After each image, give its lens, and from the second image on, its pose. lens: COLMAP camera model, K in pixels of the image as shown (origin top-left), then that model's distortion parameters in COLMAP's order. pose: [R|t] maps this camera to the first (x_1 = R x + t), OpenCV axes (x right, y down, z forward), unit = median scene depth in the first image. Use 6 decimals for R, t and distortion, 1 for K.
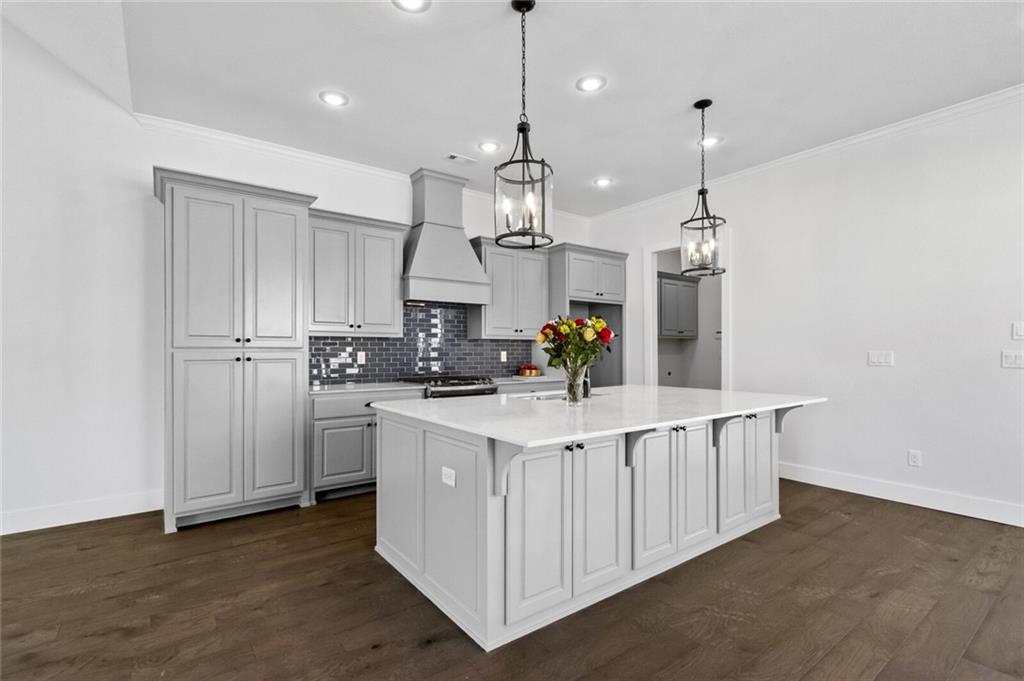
lens RADIAL K [[471.5, 0, 509.0], [0, 471.5, 345.5], [0, 0, 1]] dist [0.003313, -0.000380]
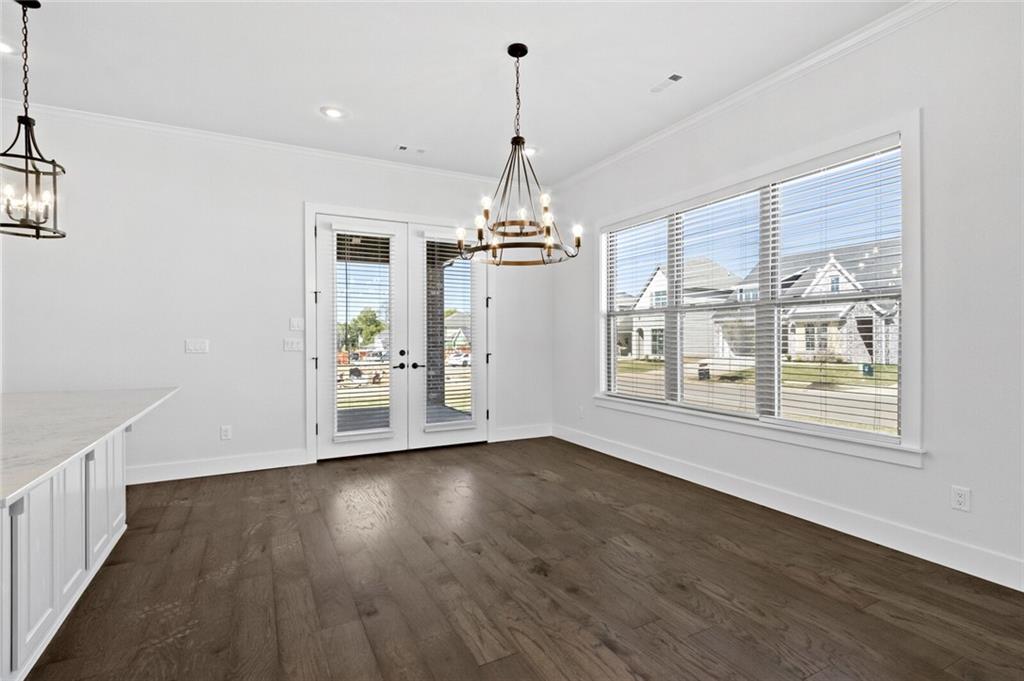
lens RADIAL K [[482.2, 0, 511.5], [0, 482.2, 342.0], [0, 0, 1]] dist [-0.014218, 0.000190]
pose [[0.152988, -0.008355, 0.988193, -0.210707], [-0.001267, 0.999962, 0.008651, 0.007925], [-0.988227, -0.002575, 0.152971, 0.162339]]
